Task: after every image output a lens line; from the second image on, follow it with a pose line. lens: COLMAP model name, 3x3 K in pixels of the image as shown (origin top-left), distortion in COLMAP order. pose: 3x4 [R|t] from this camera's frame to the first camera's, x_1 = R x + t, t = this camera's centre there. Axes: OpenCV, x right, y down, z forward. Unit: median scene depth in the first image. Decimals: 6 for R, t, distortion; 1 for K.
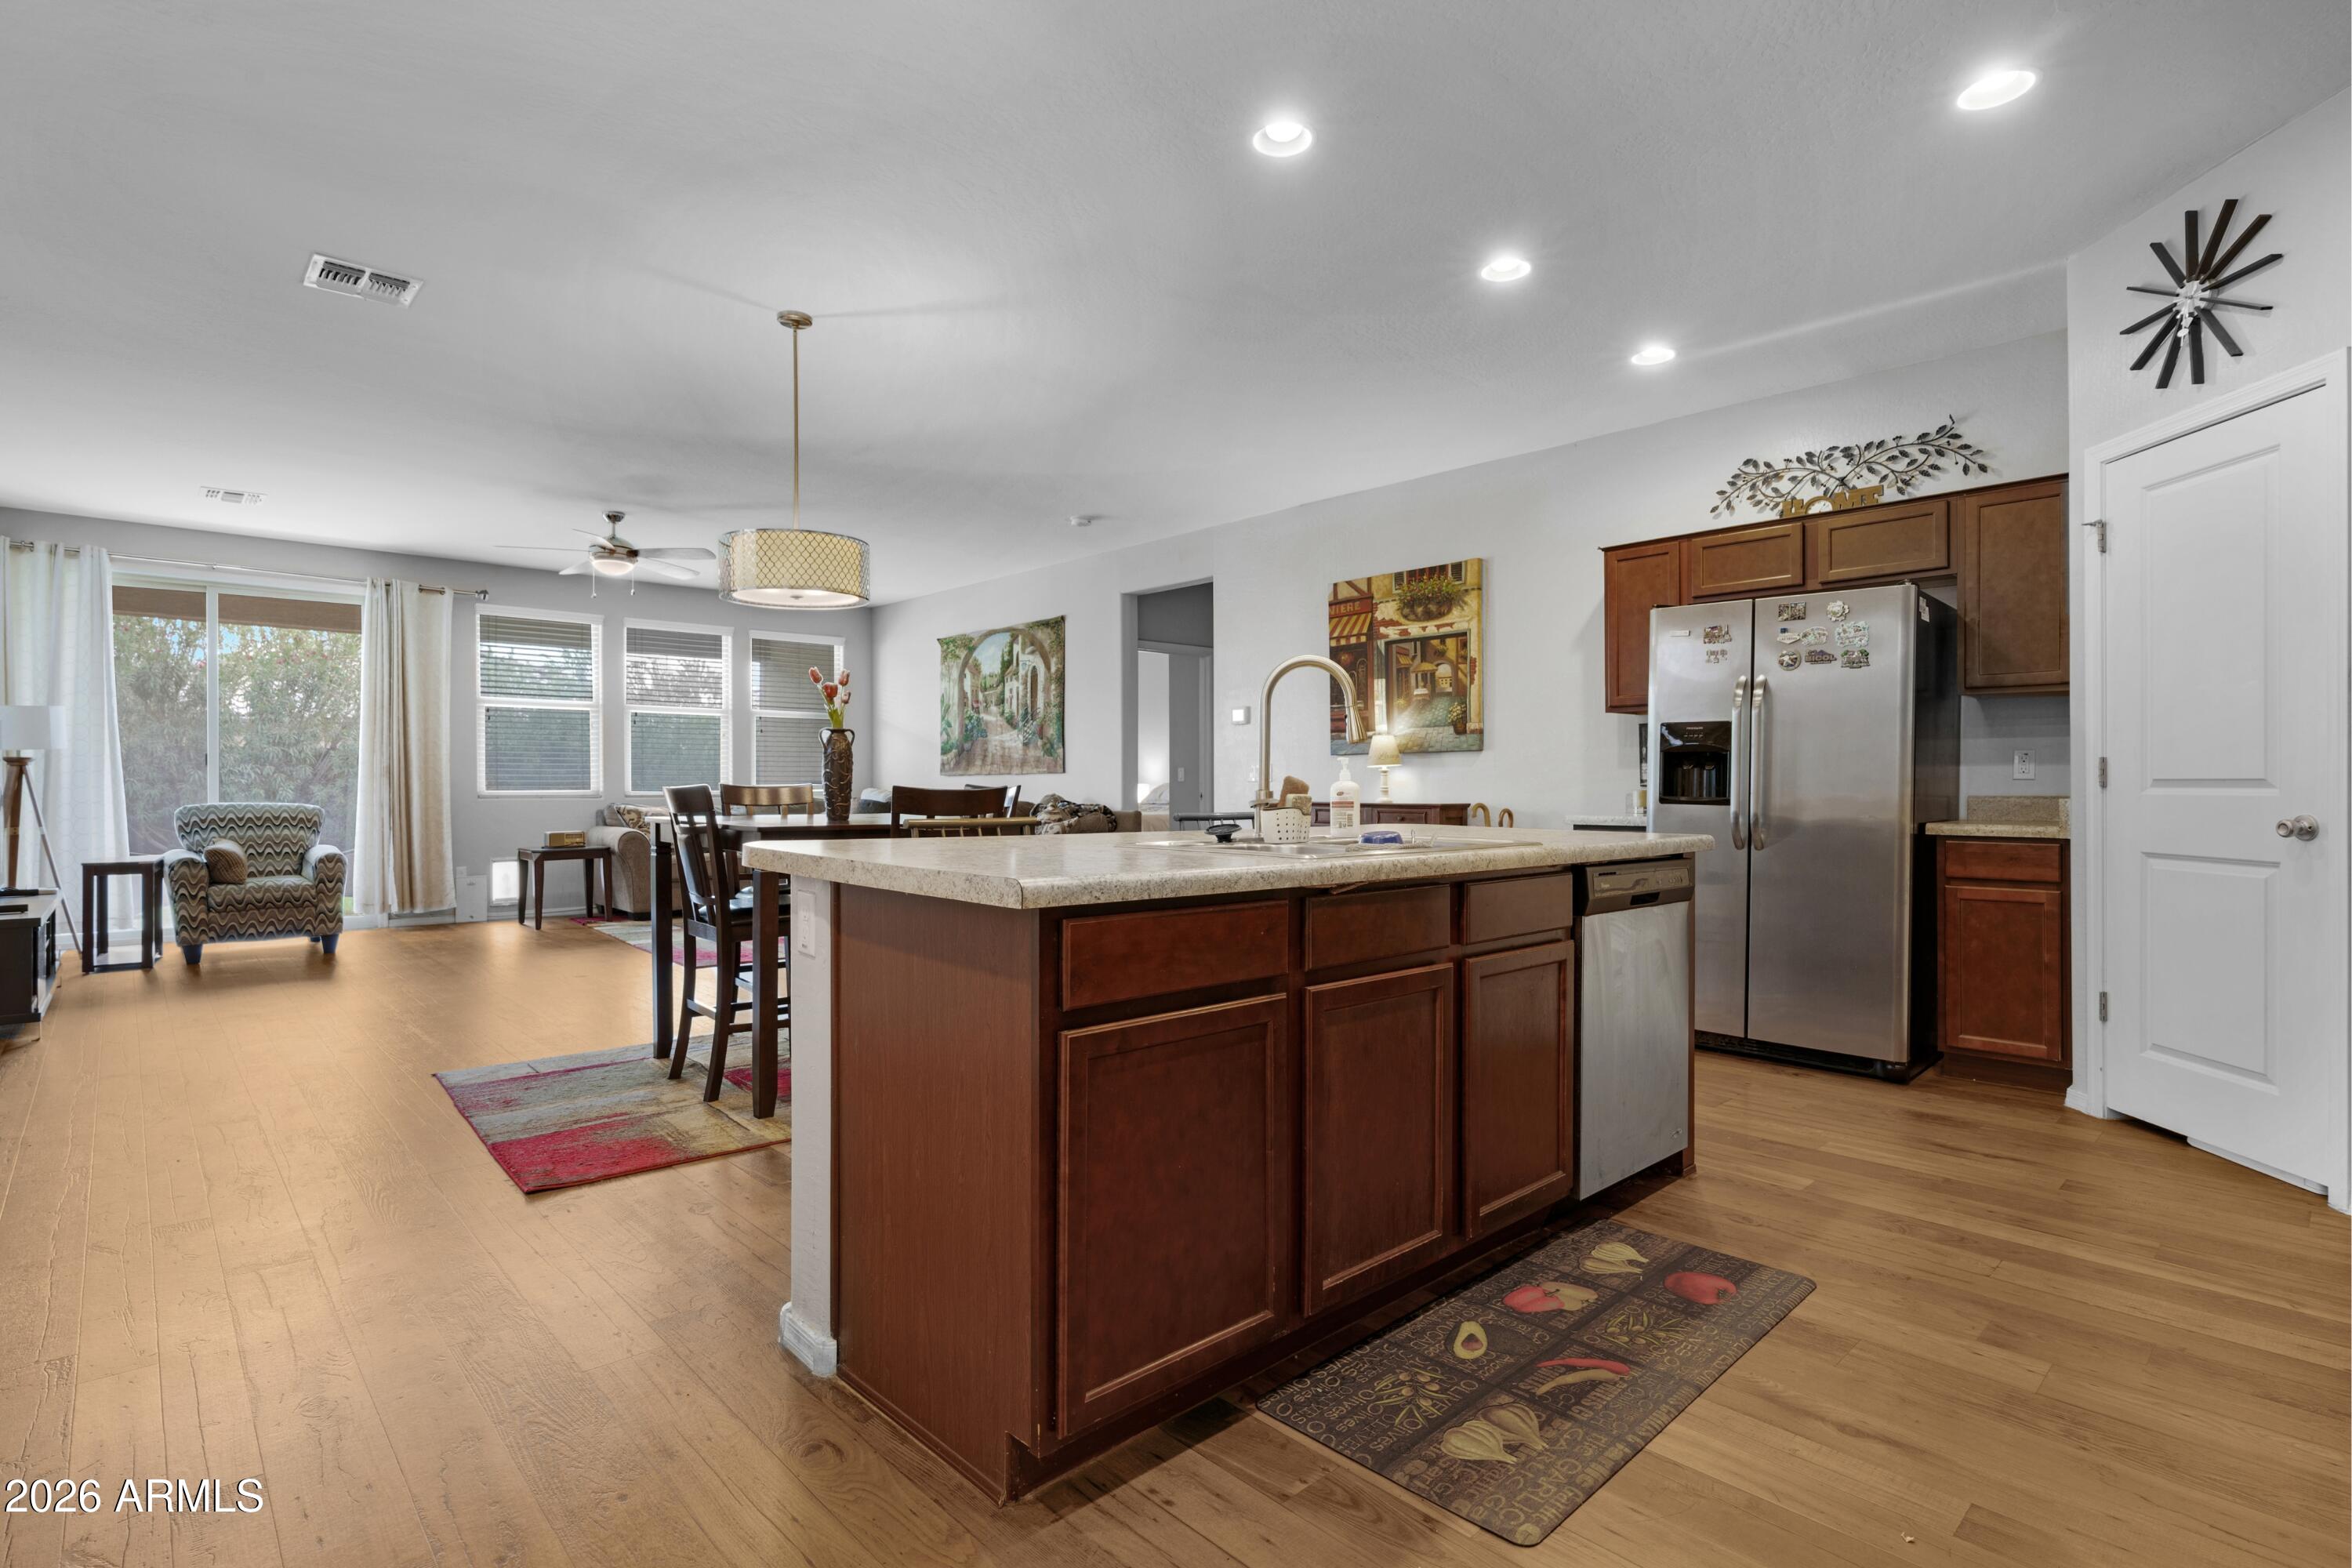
lens RADIAL K [[1133.2, 0, 1173.3], [0, 1133.2, 800.2], [0, 0, 1]] dist [-0.001718, 0.000074]
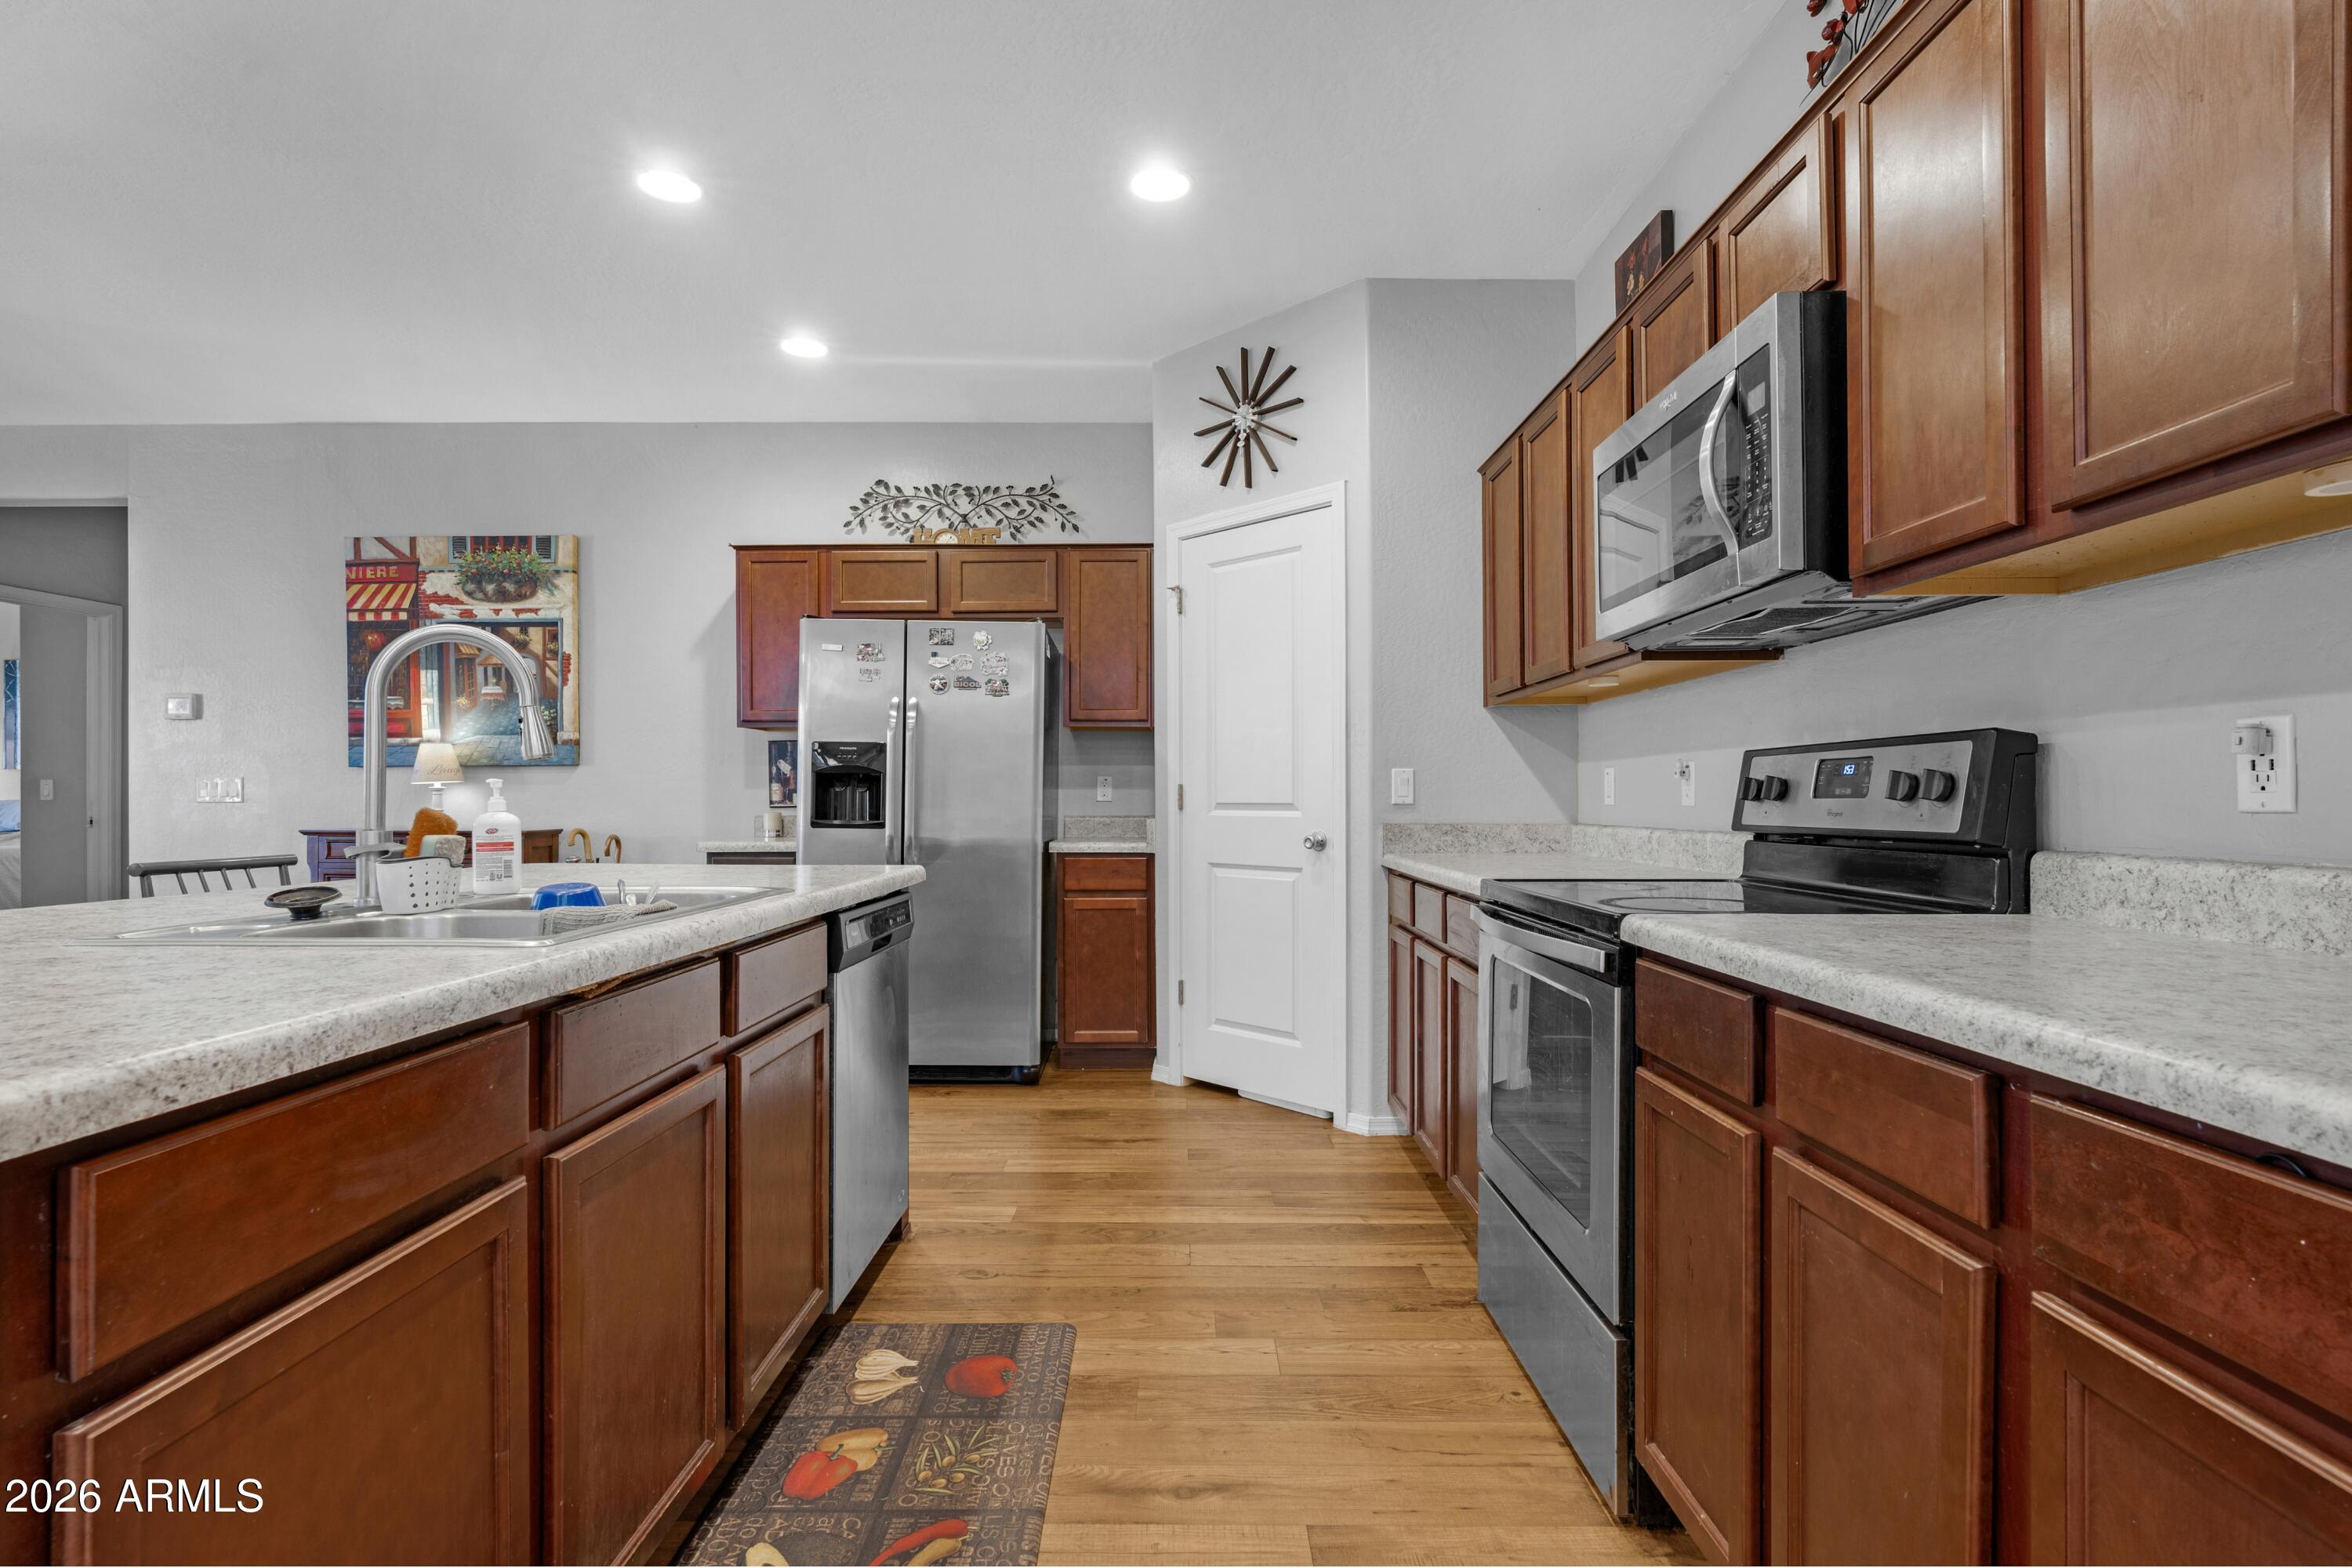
lens RADIAL K [[1133.2, 0, 1173.3], [0, 1133.2, 800.2], [0, 0, 1]] dist [-0.001718, 0.000074]
pose [[0.686519, -0.002061, 0.727109, -0.048946], [0.010958, 0.999912, -0.007512, -0.010580], [-0.727030, 0.013125, 0.686481, 0.158622]]
